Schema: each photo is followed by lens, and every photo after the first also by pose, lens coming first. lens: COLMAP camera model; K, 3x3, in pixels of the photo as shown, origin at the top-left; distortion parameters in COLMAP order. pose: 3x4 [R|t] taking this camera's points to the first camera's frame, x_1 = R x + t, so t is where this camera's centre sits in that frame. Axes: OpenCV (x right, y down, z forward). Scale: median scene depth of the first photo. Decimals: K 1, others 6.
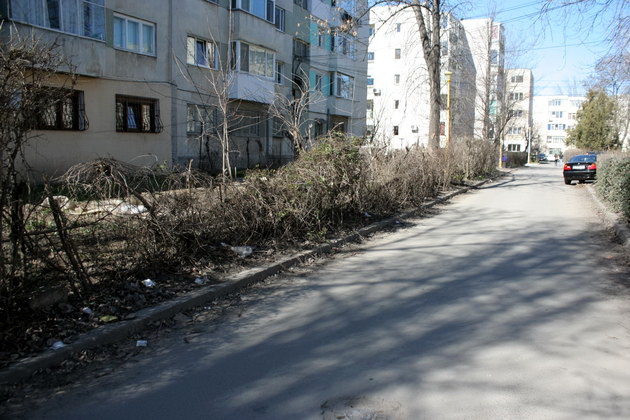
lens RADIAL K [[573.3, 0, 315.0], [0, 573.3, 210.0], [0, 0, 1]] dist [-0.212321, 0.293293]
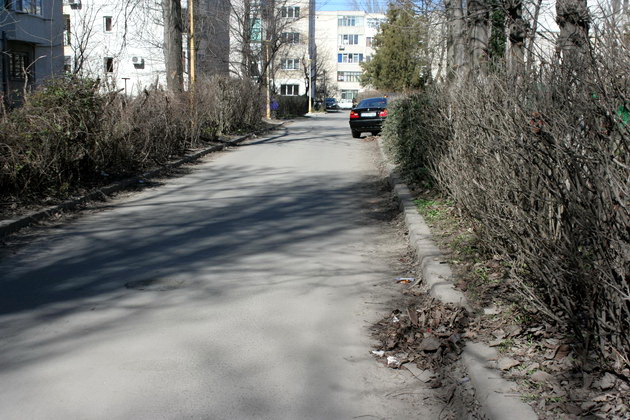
lens RADIAL K [[896.2, 0, 315.0], [0, 896.2, 210.0], [0, 0, 1]] dist [0.002923, 0.019832]
pose [[0.933292, -0.050255, 0.355585, -0.035845], [0.042362, 0.998653, 0.029953, 0.014673], [-0.356611, -0.012892, 0.934164, -0.127740]]
